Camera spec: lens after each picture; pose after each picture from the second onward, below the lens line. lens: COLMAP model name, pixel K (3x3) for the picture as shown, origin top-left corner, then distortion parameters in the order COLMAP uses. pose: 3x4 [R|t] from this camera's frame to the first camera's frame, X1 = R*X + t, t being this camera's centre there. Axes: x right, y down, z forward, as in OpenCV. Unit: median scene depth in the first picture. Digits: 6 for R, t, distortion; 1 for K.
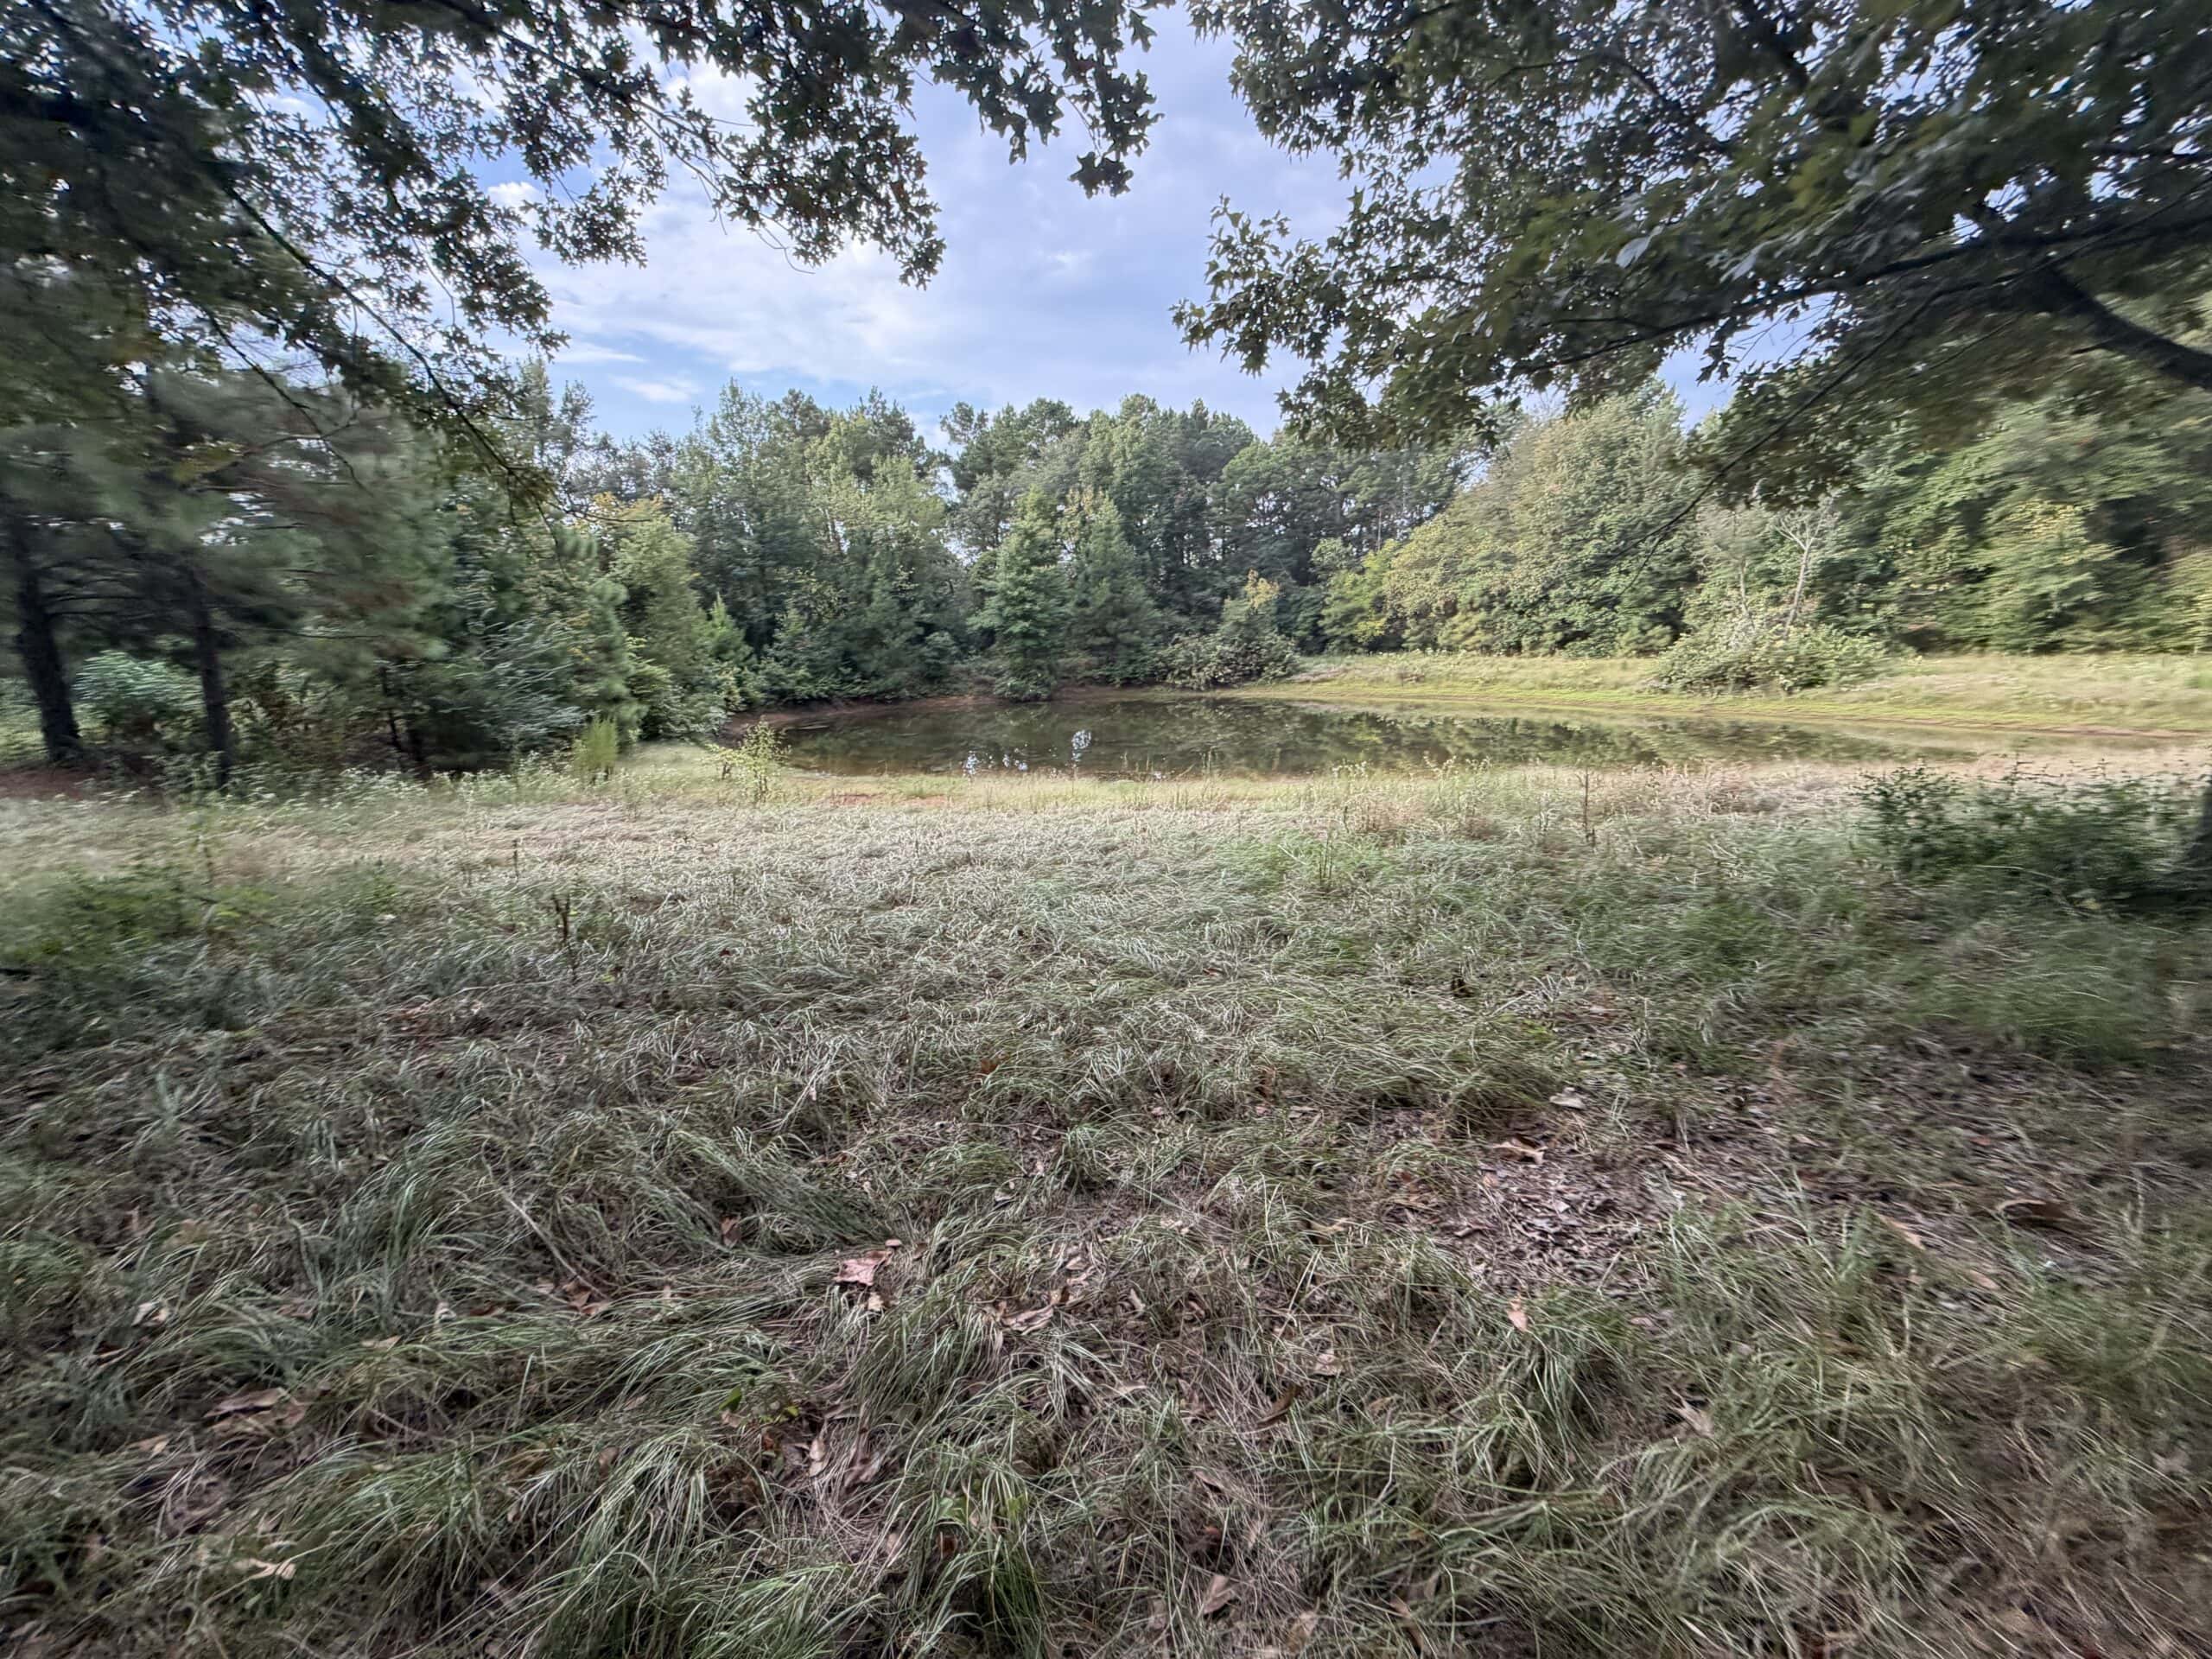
lens RADIAL K [[845.7, 0, 1106.0], [0, 845.7, 829.5], [0, 0, 1]] dist [-0.000813, 0.000025]
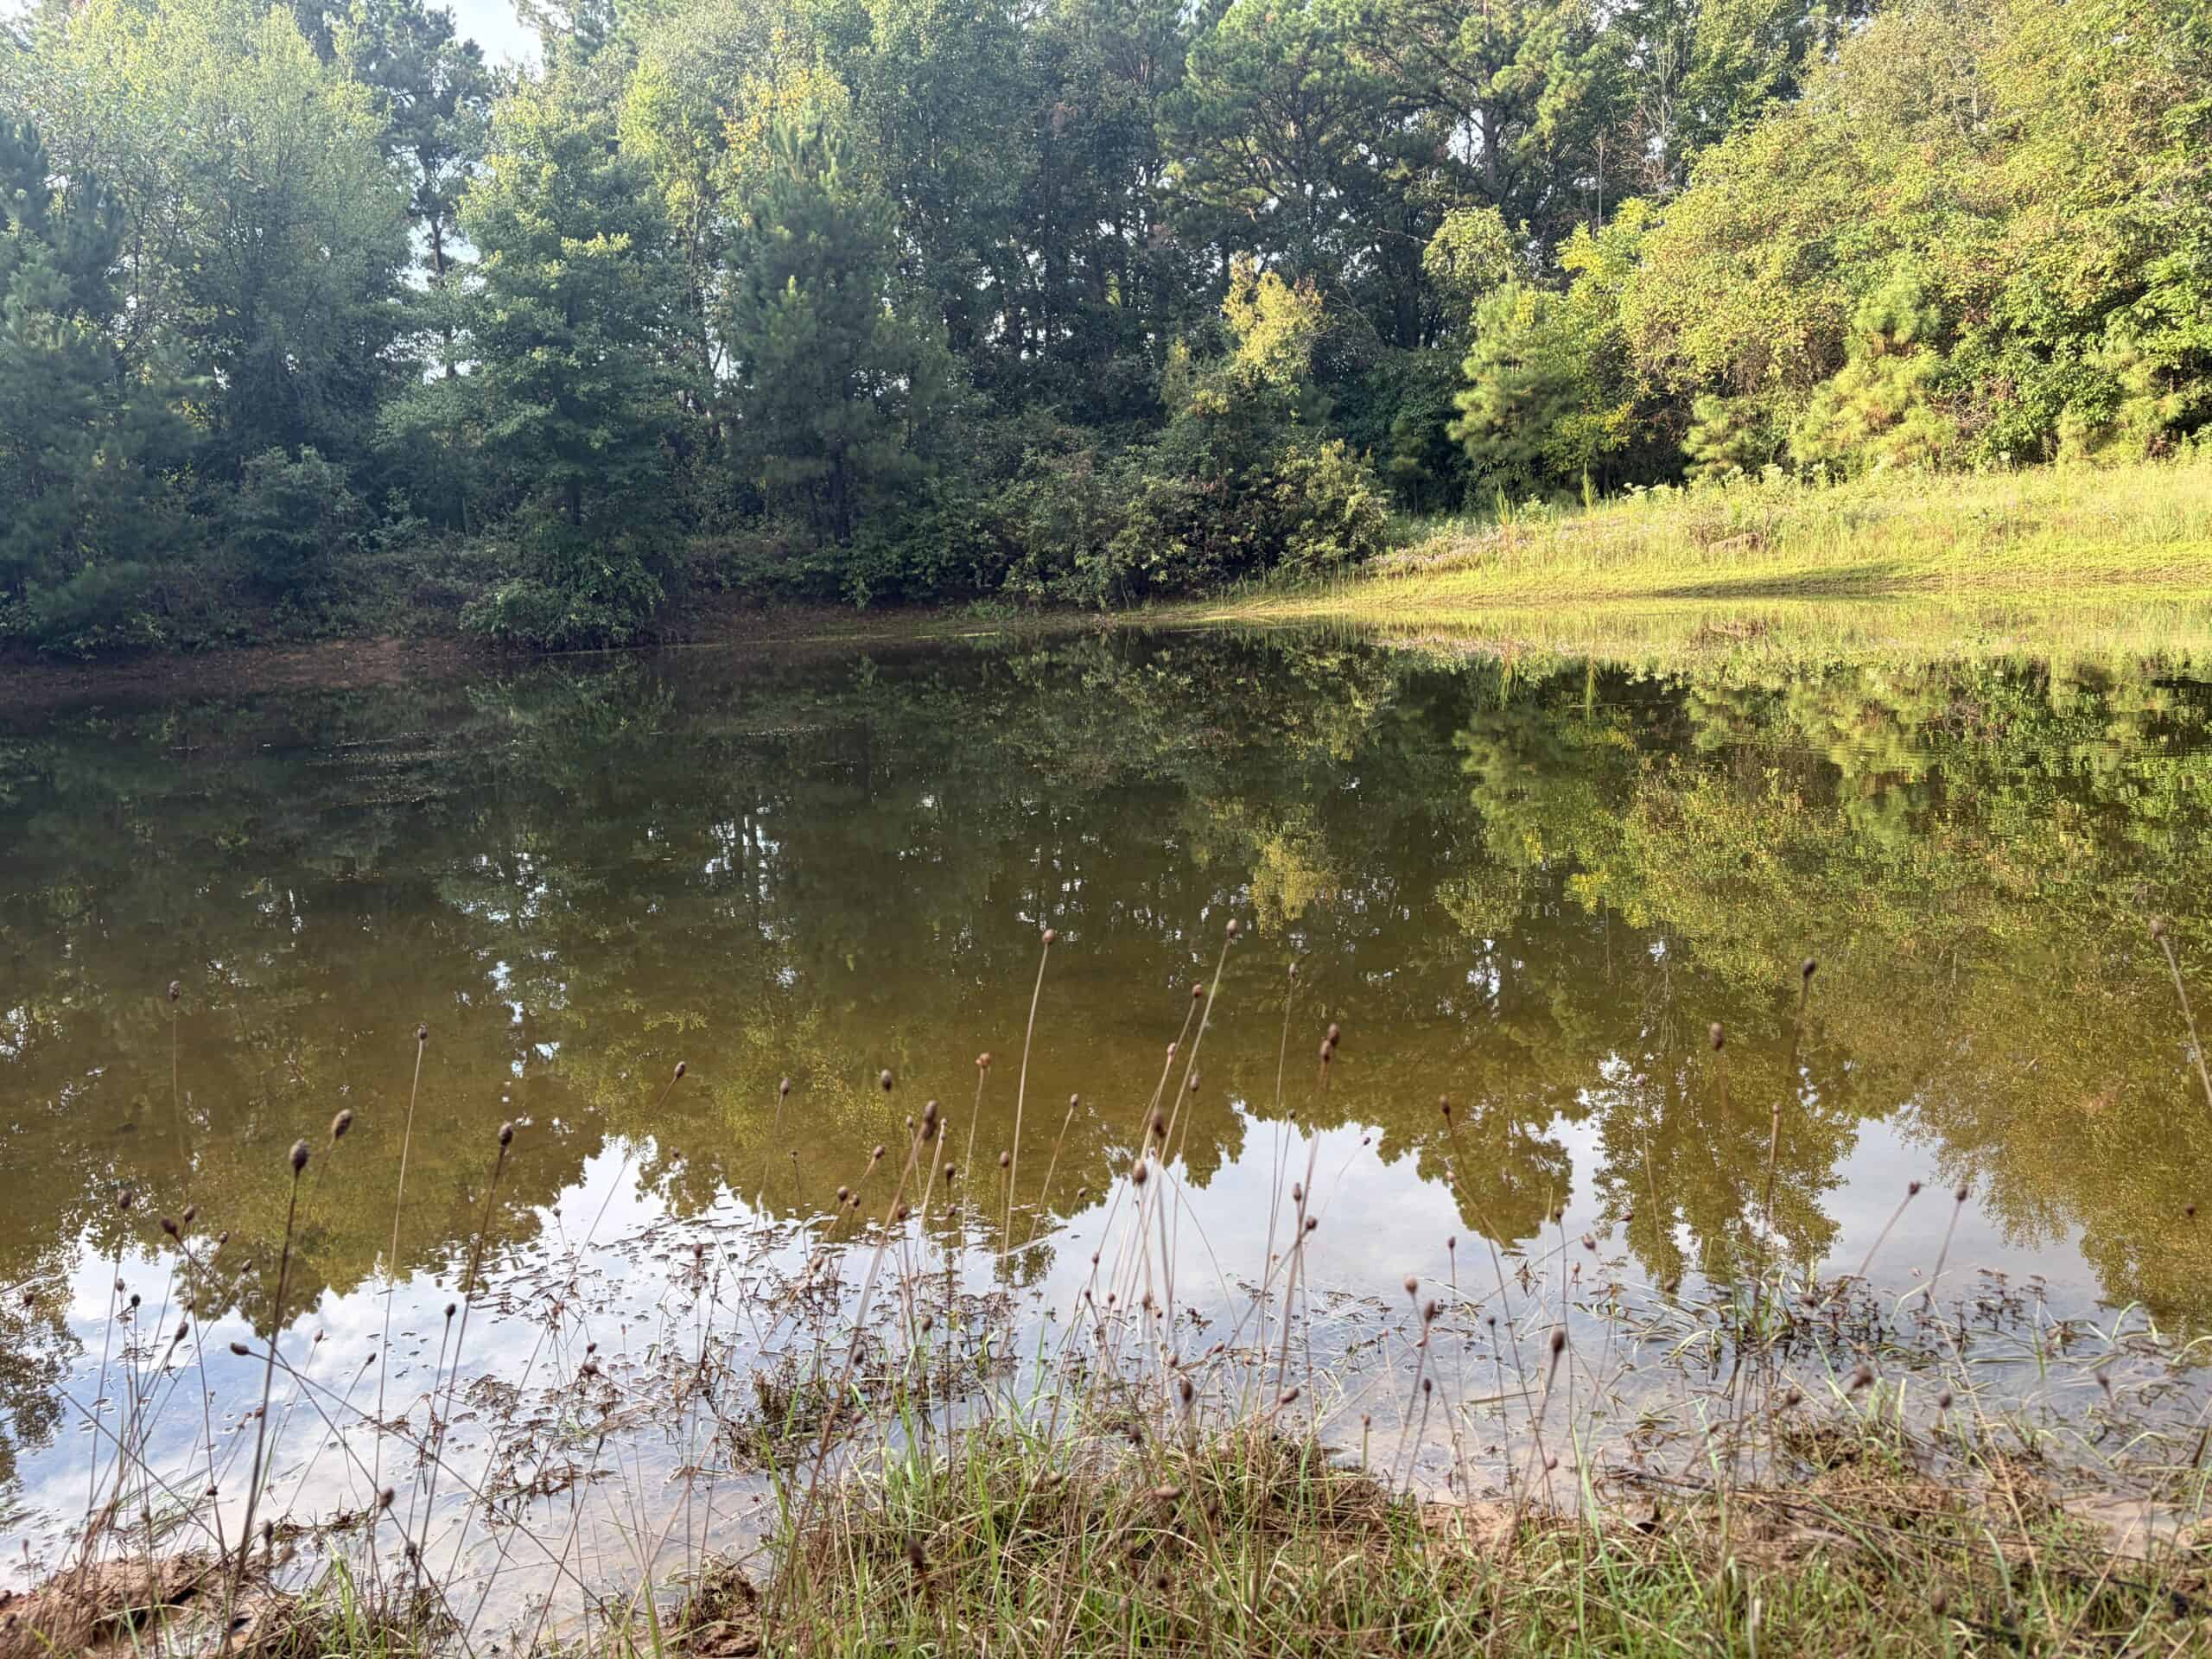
lens RADIAL K [[1645.4, 0, 1092.0], [0, 1645.4, 830.3], [0, 0, 1]] dist [0.069621, -0.070073]
pose [[0.999522, -0.028760, 0.011354, 0.099119], [0.029470, 0.997233, -0.068250, -0.030921], [-0.009359, 0.068552, 0.997604, 0.348485]]
